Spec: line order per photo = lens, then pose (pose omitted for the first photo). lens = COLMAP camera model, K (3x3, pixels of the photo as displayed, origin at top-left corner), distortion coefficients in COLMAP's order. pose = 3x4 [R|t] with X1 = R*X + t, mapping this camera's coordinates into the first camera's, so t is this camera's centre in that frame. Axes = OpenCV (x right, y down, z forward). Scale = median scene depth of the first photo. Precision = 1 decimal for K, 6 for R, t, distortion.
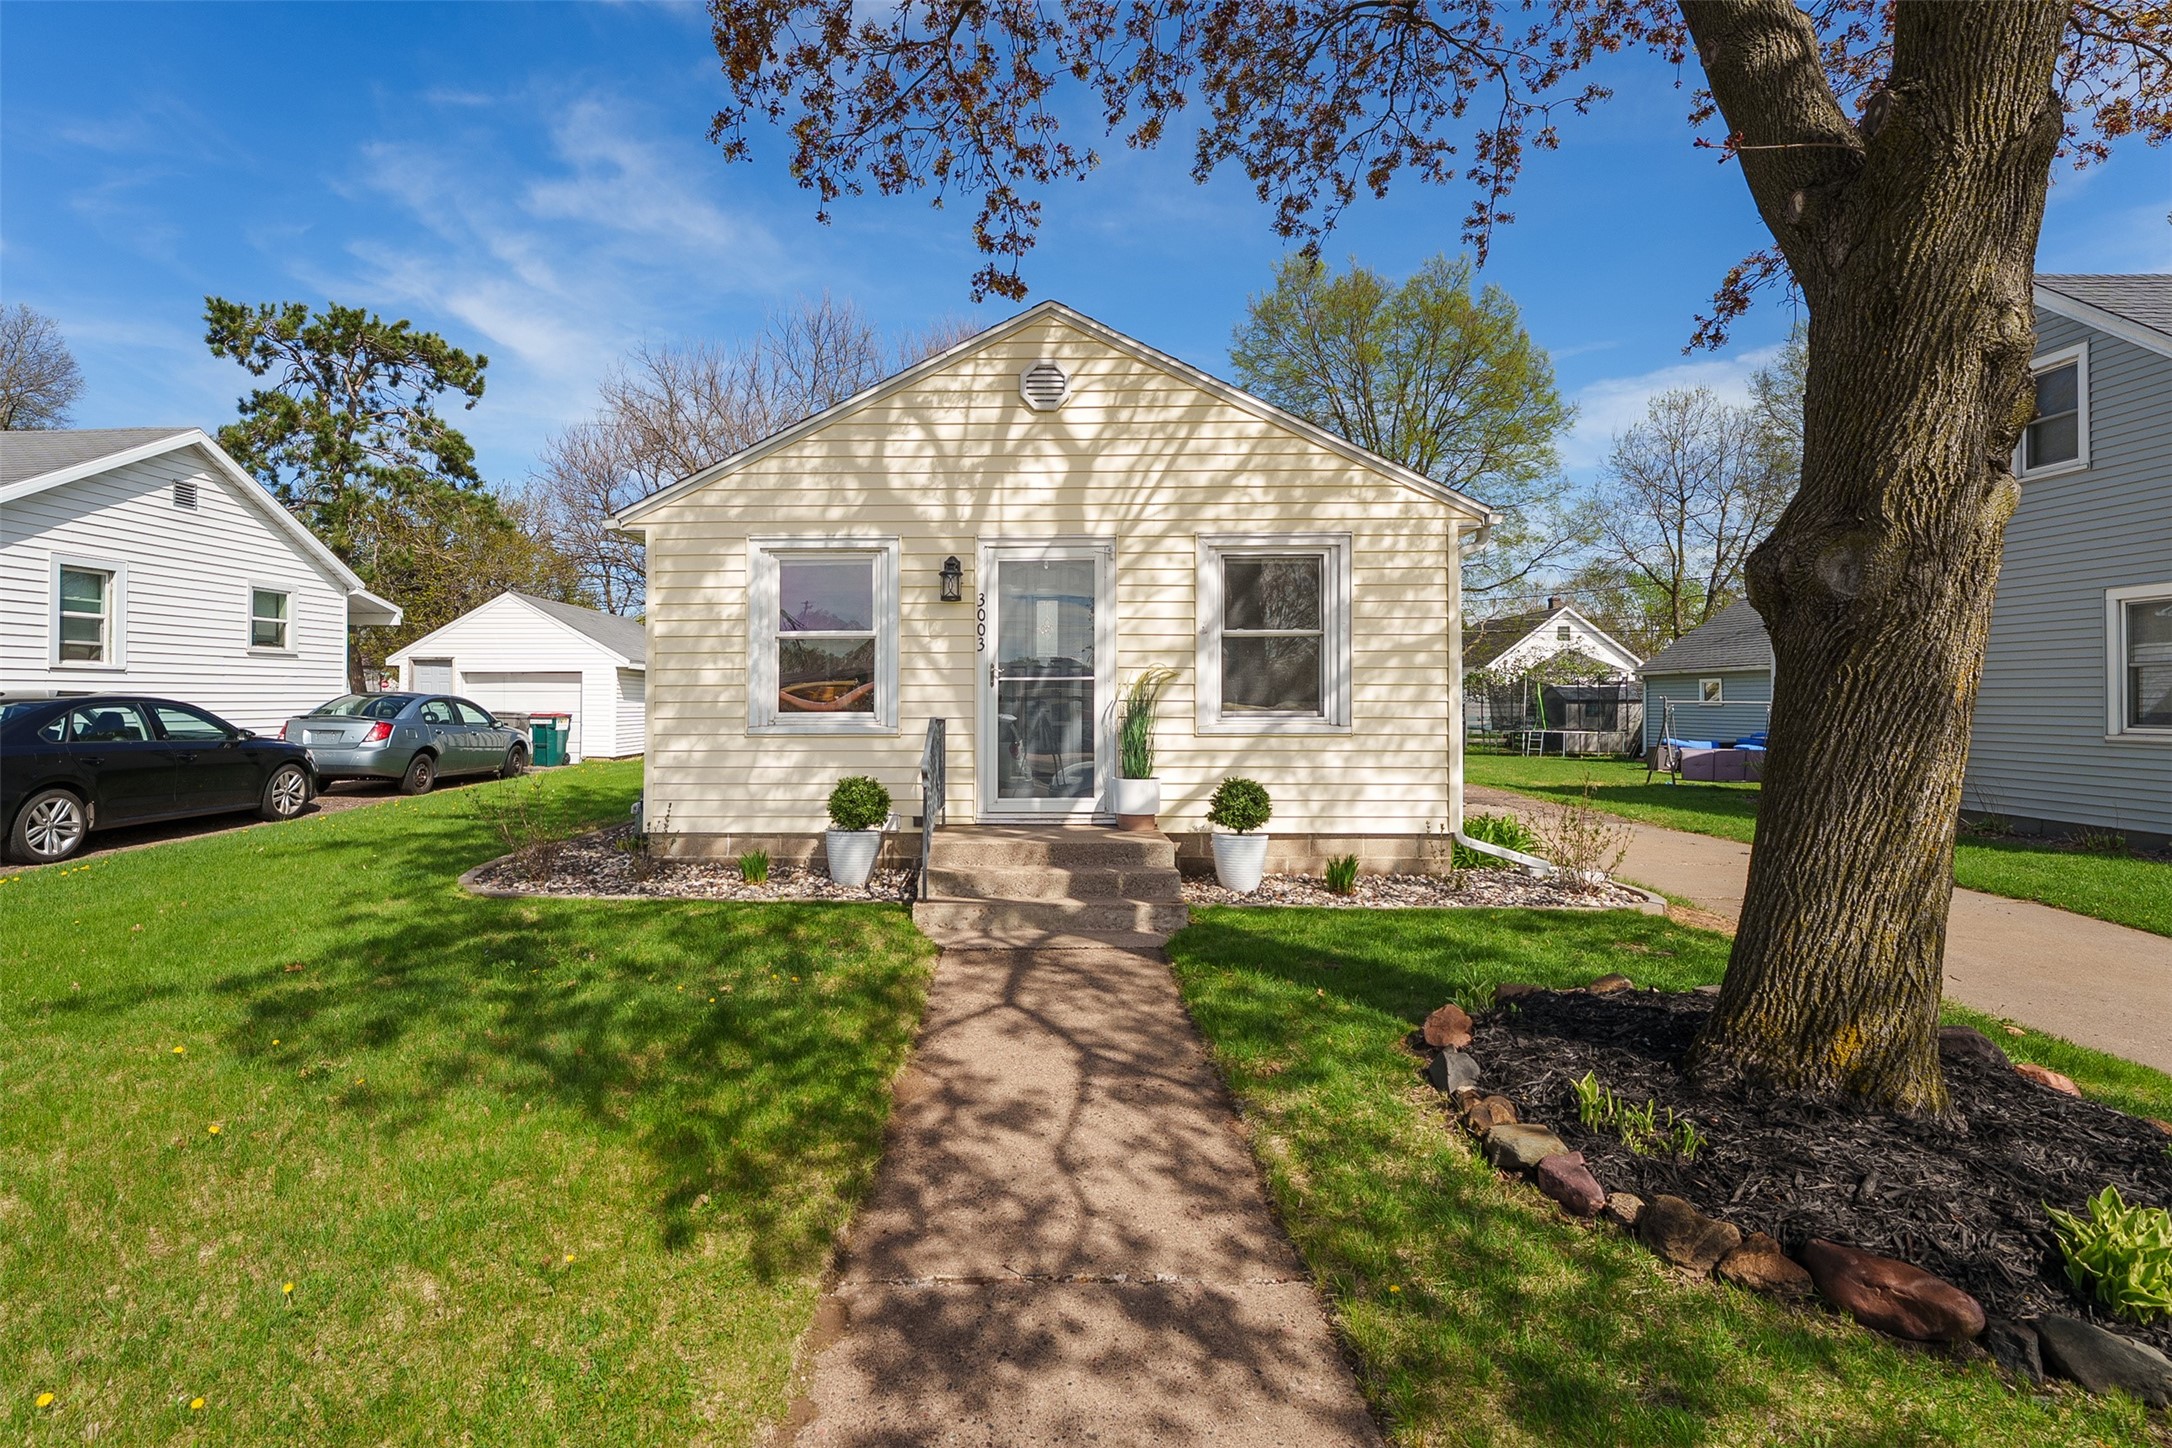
lens RADIAL K [[996.4, 0, 1047.9], [0, 996.4, 701.4], [0, 0, 1]] dist [0.006445, 0.000155]
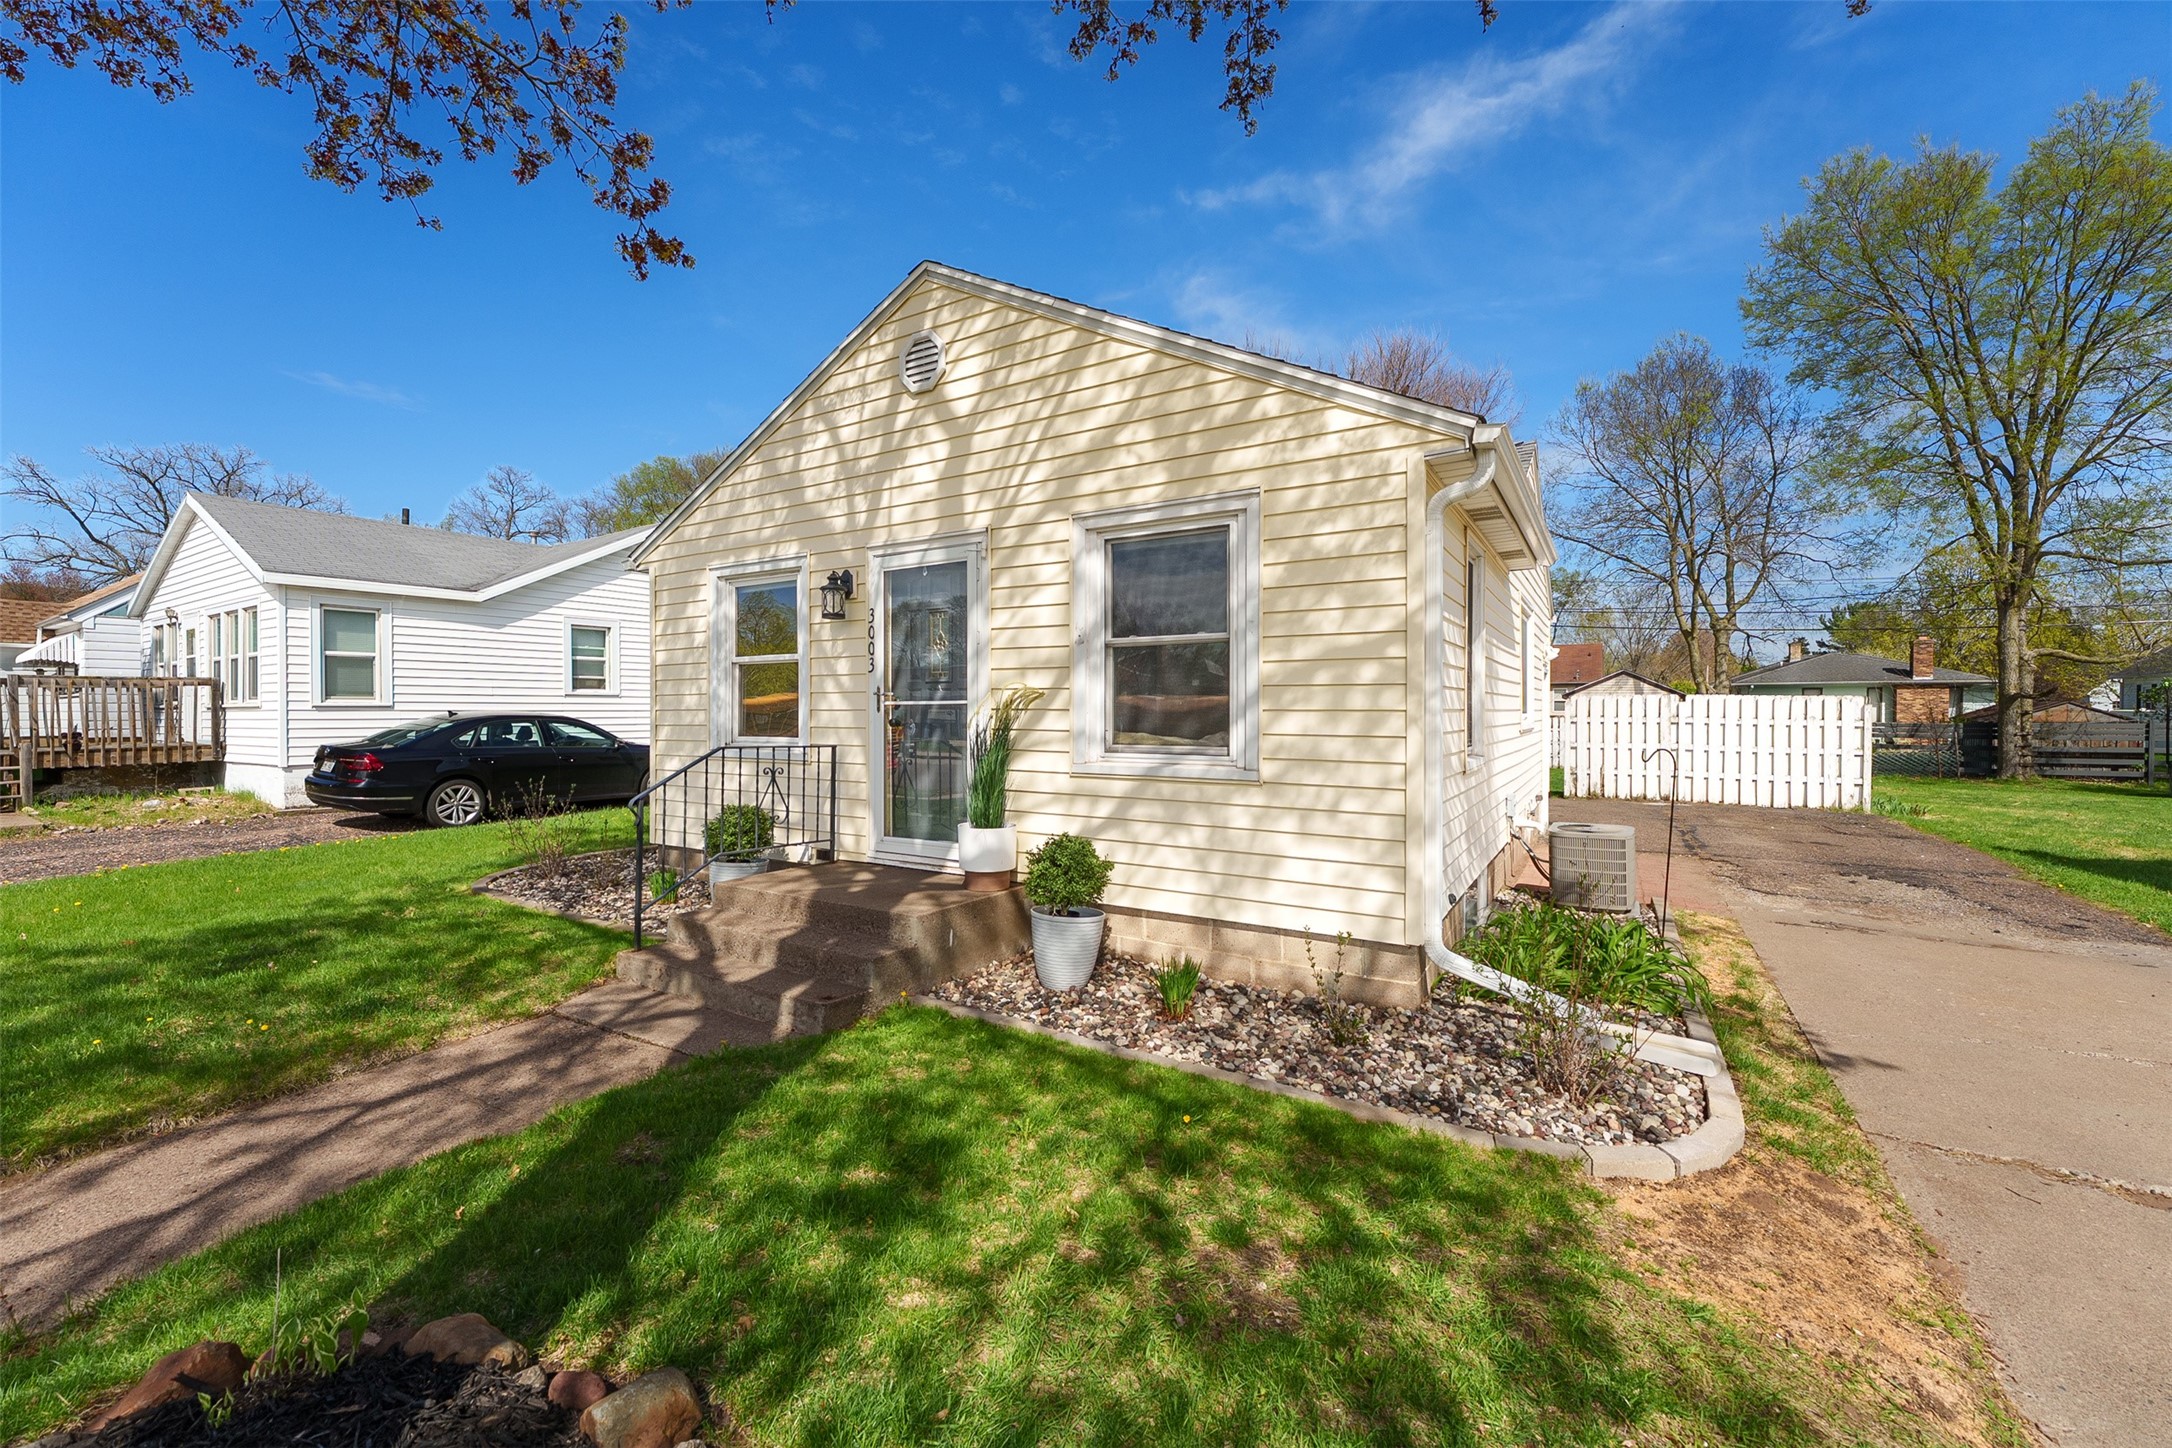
lens RADIAL K [[881.0, 0, 1101.3], [0, 881.0, 725.1], [0, 0, 1]] dist [-0.001904, -0.001352]
pose [[0.858299, 0.010357, -0.513045, 0.517995], [-0.002826, 0.999877, 0.015457, -0.015440], [0.513142, -0.011817, 0.858222, 0.421201]]
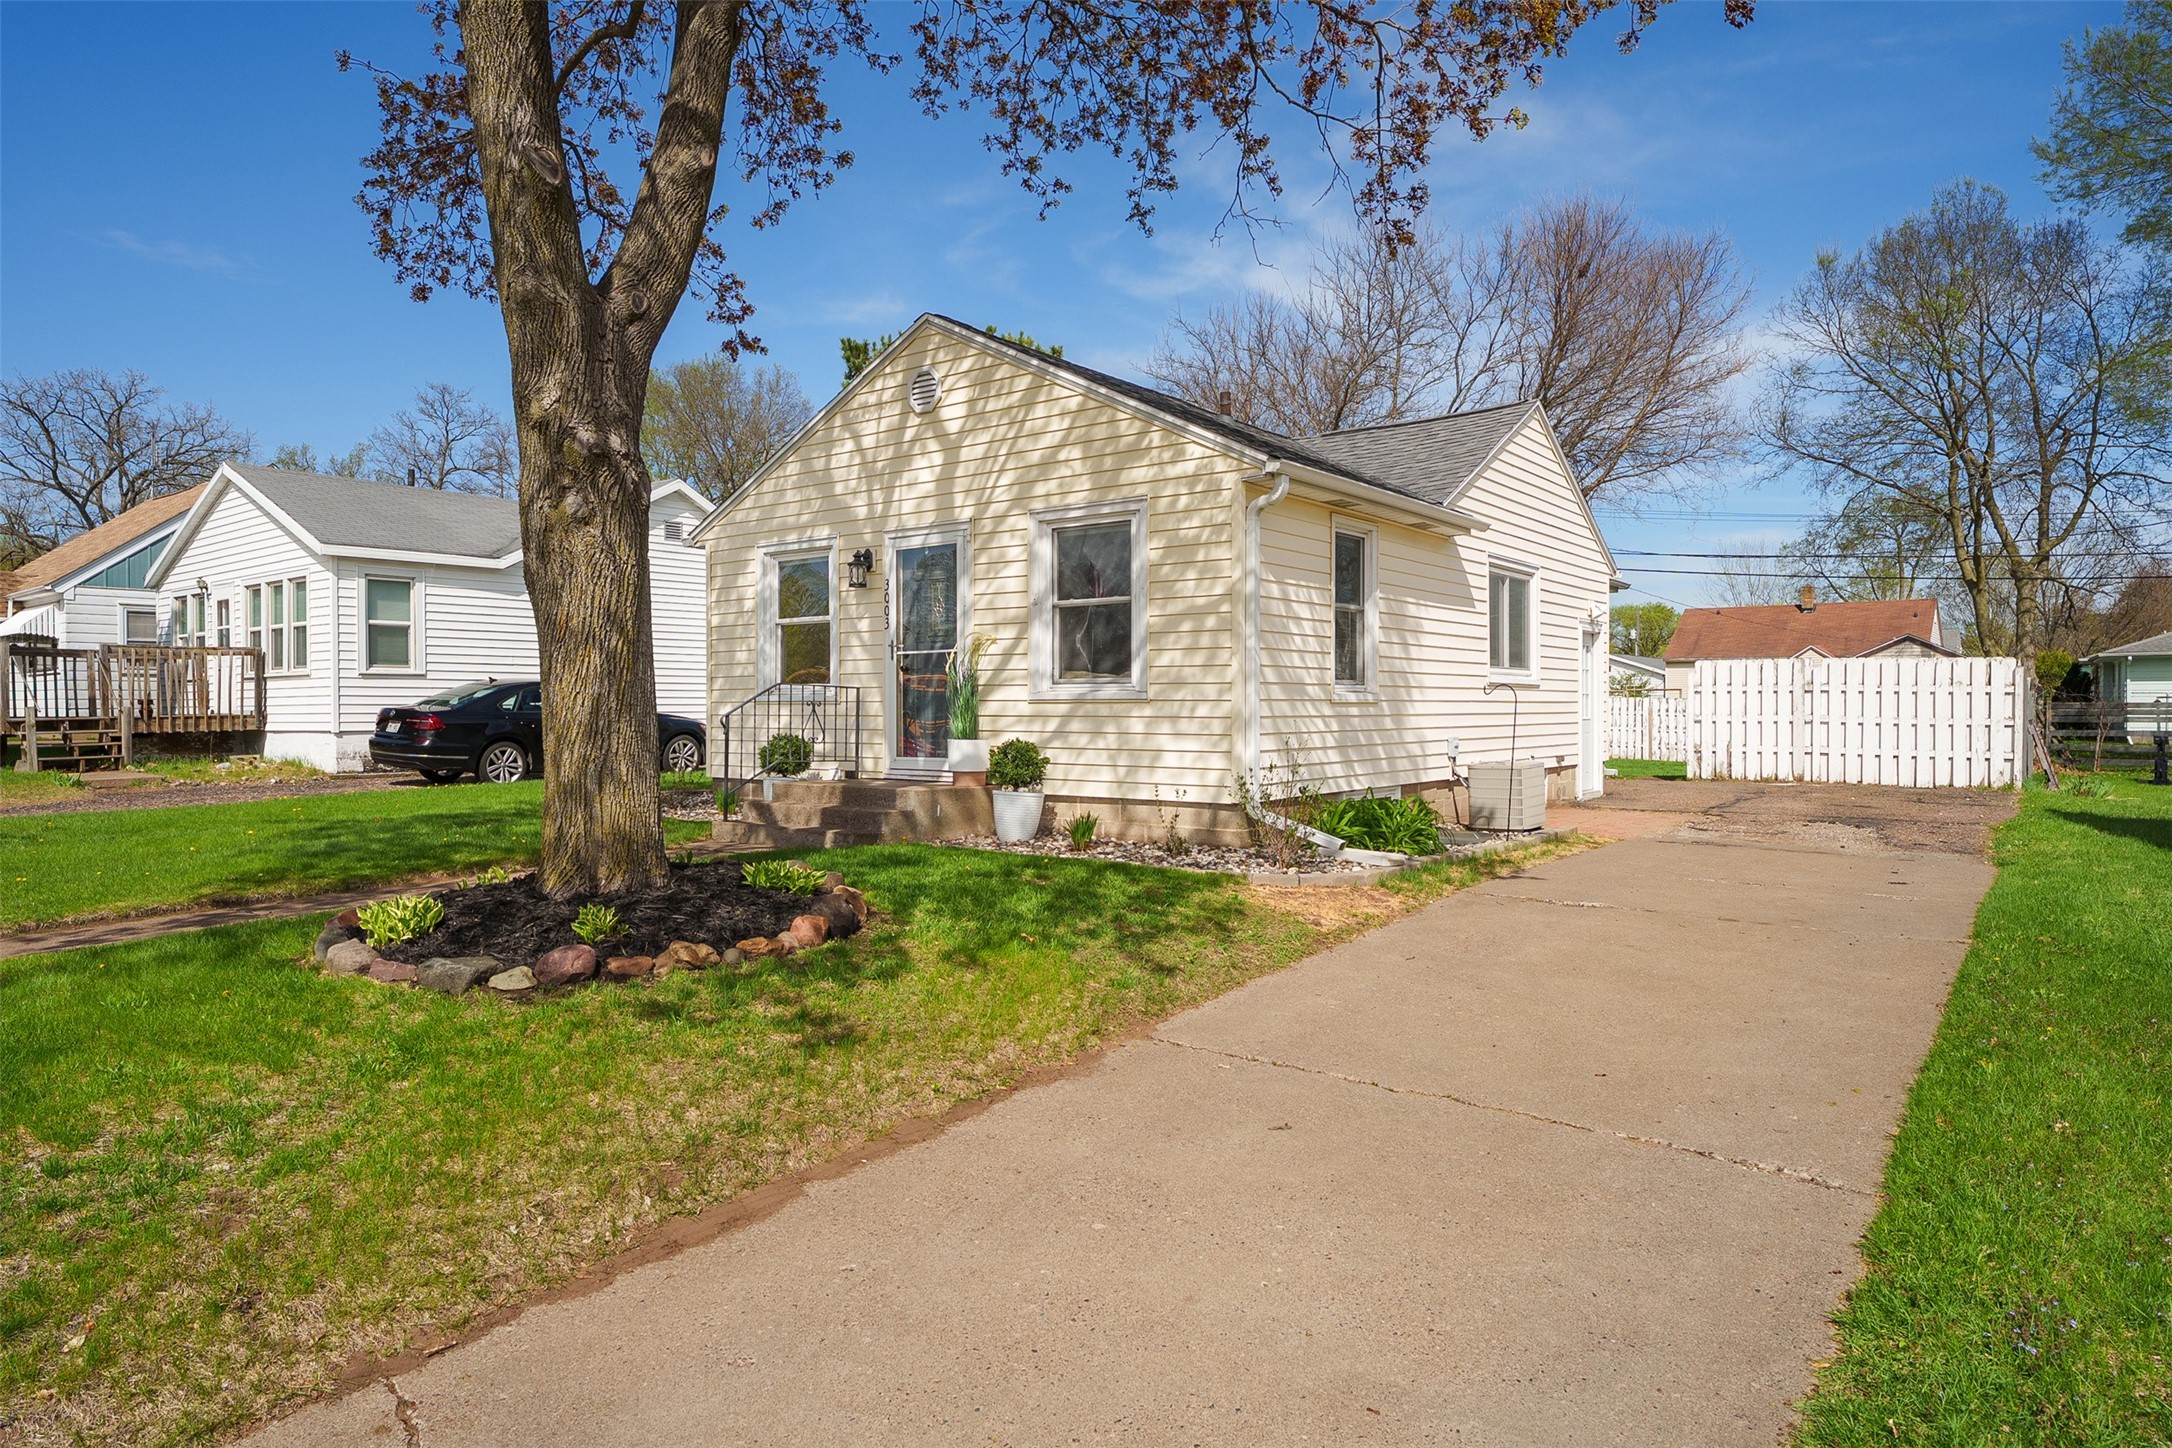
lens RADIAL K [[1330.6, 0, 1119.7], [0, 1330.6, 729.4], [0, 0, 1]] dist [-0.004678, 0.000372]
pose [[0.805037, 0.009613, -0.593147, 1.058366], [-0.000560, 0.999881, 0.015444, 0.041615], [0.593224, -0.012101, 0.804946, -0.078822]]
